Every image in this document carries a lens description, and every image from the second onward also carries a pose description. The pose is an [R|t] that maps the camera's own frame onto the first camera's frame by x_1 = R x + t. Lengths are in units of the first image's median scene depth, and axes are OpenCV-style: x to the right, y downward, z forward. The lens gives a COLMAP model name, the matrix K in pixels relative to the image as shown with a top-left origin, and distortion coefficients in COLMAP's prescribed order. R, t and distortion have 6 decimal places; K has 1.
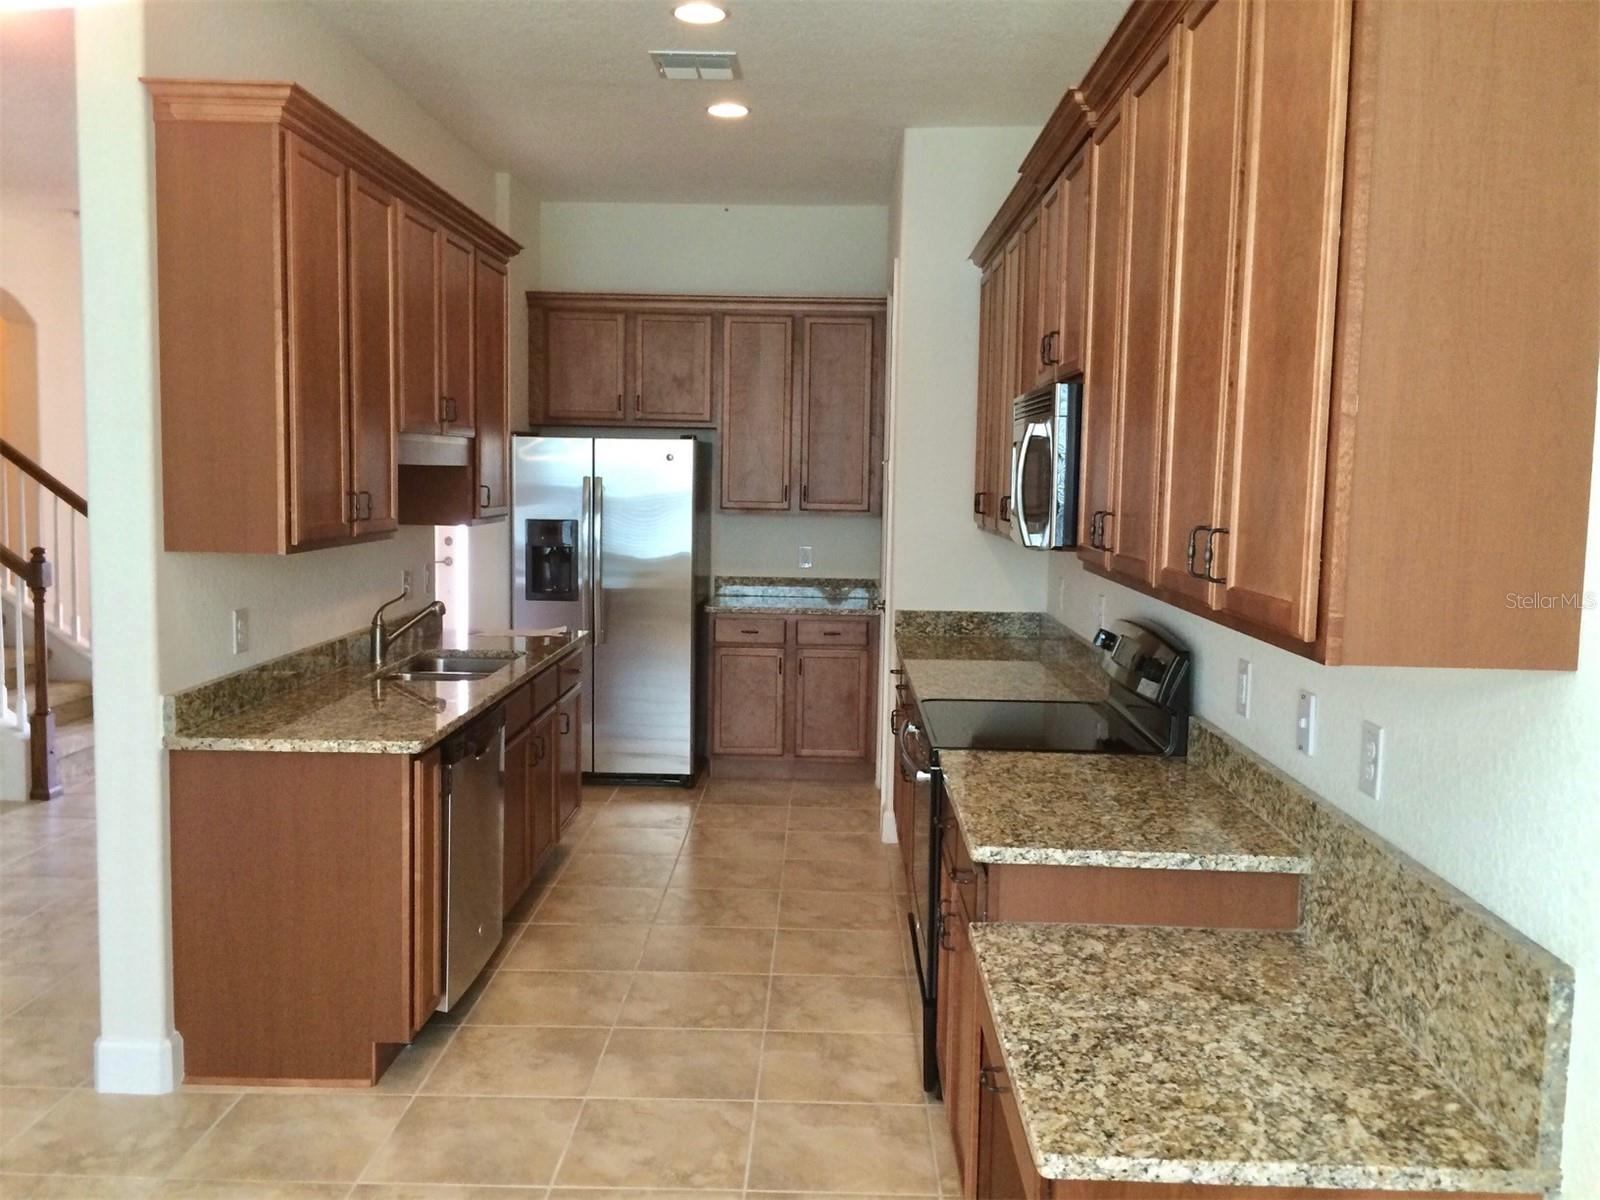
lens RADIAL K [[1380.0, 0, 803.4], [0, 1380.0, 591.7], [0, 0, 1]] dist [0.052612, -0.028421]
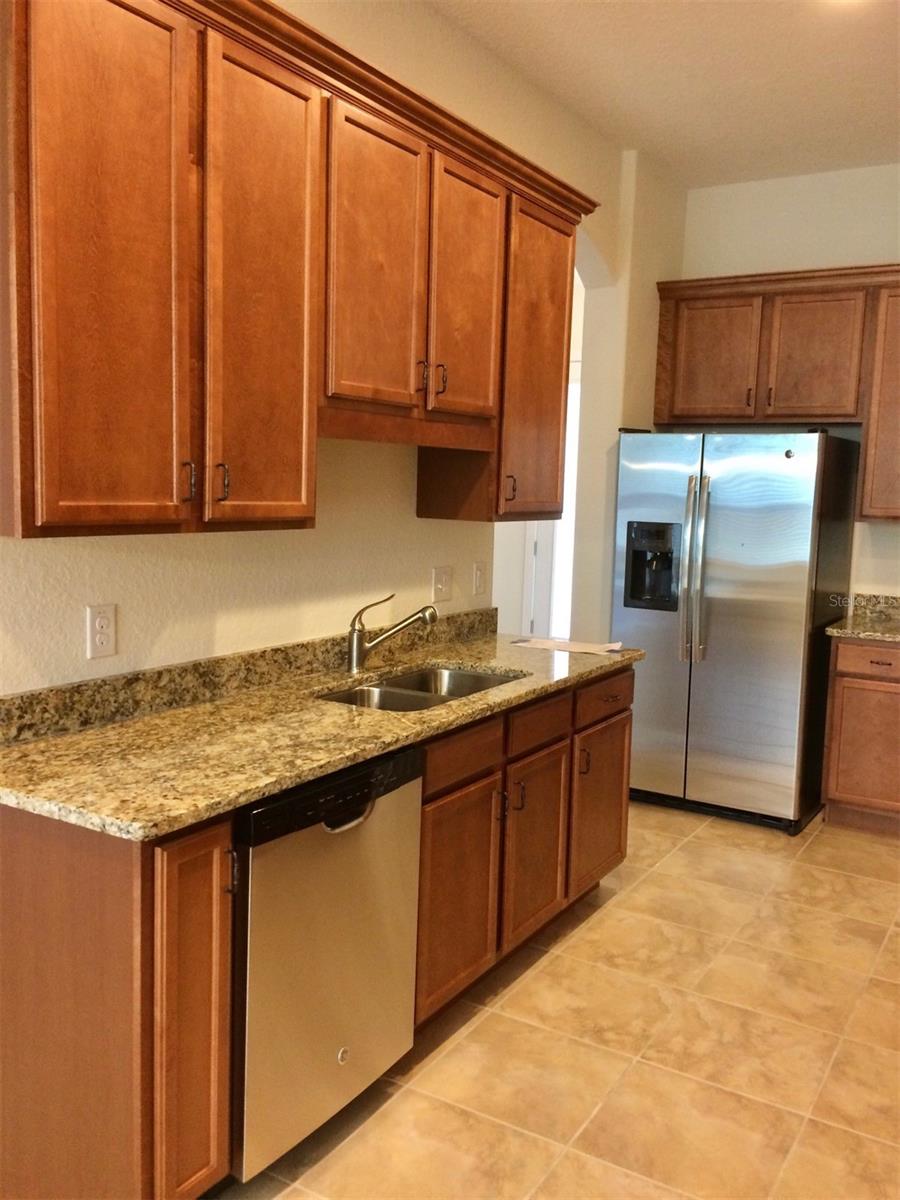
lens RADIAL K [[1035.0, 0, 450.5], [0, 1035.0, 604.2], [0, 0, 1]] dist [0.052612, -0.028421]
pose [[0.865438, 0.068625, -0.496294, 0.059026], [-0.059976, 0.997642, 0.033362, -0.014905], [0.497413, 0.000893, 0.867513, 0.391040]]
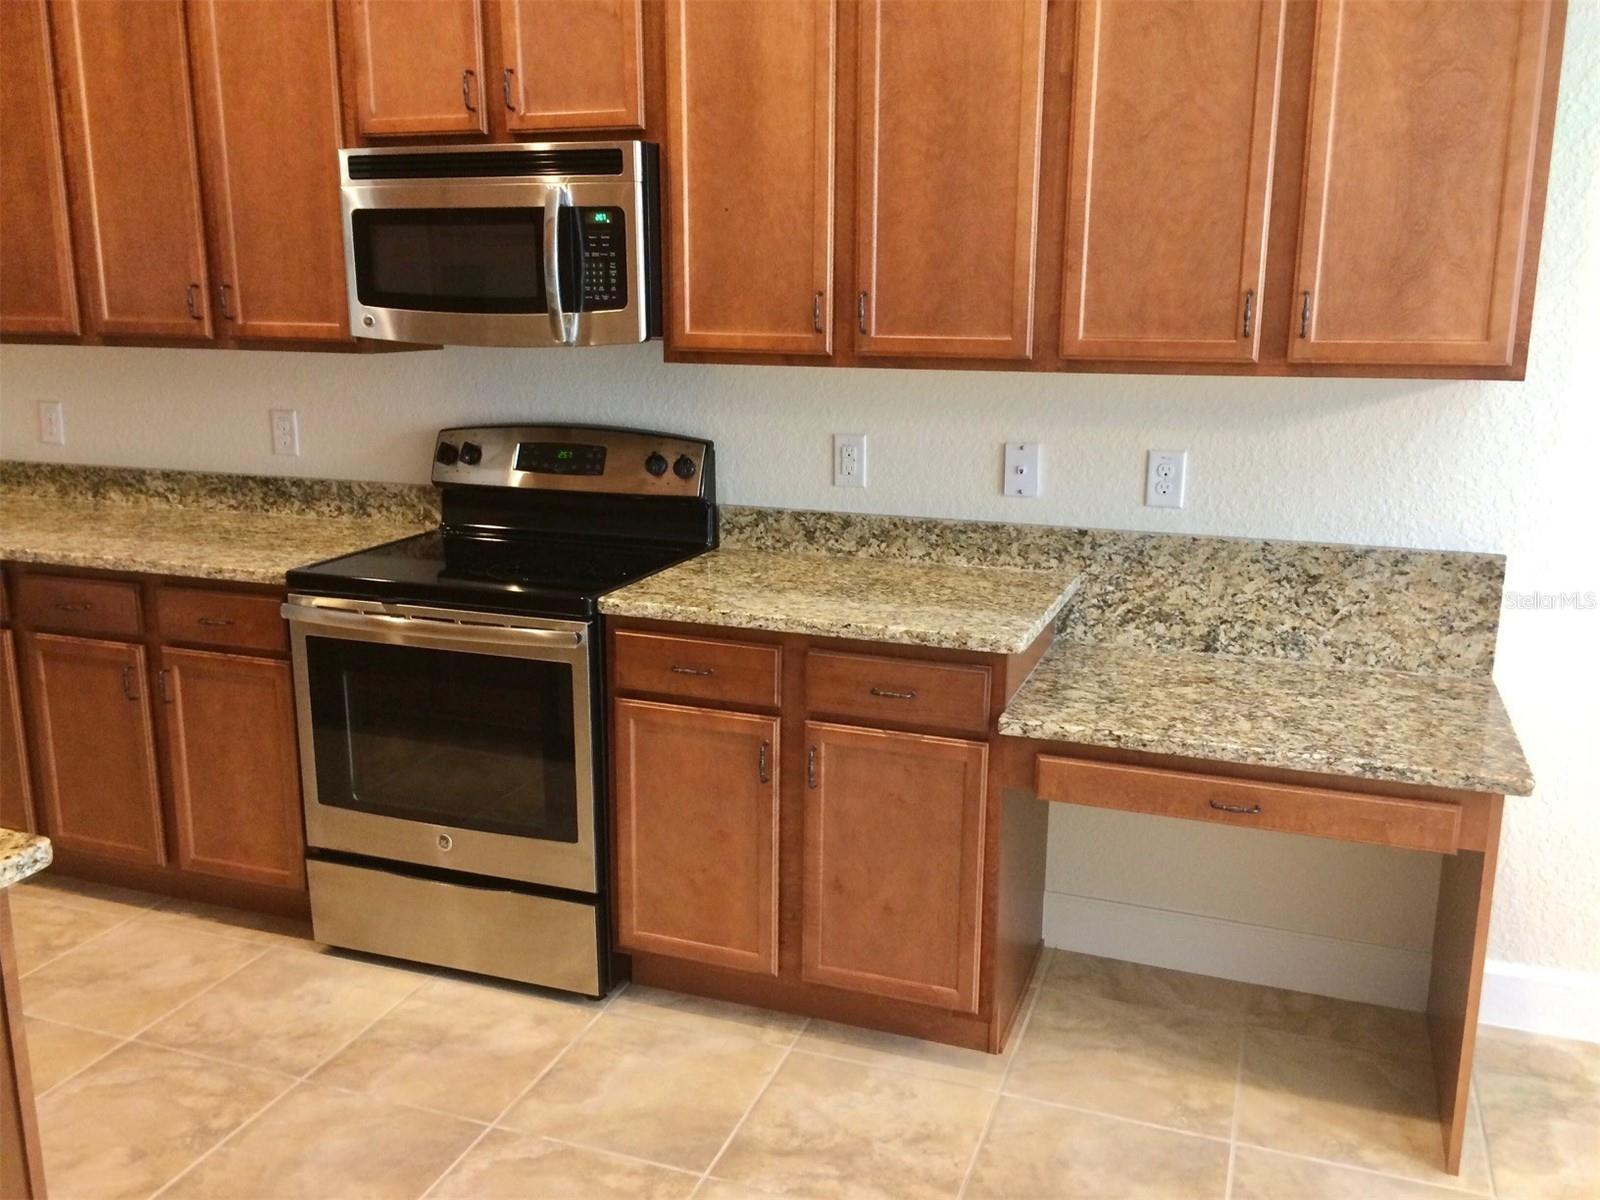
lens RADIAL K [[1380.0, 0, 802.5], [0, 1380.0, 605.2], [0, 0, 1]] dist [0.052612, -0.028421]
pose [[0.318878, -0.229320, 0.919635, -0.385616], [0.084466, 0.973303, 0.213415, -0.027961], [-0.944024, 0.009624, 0.329735, 0.390211]]
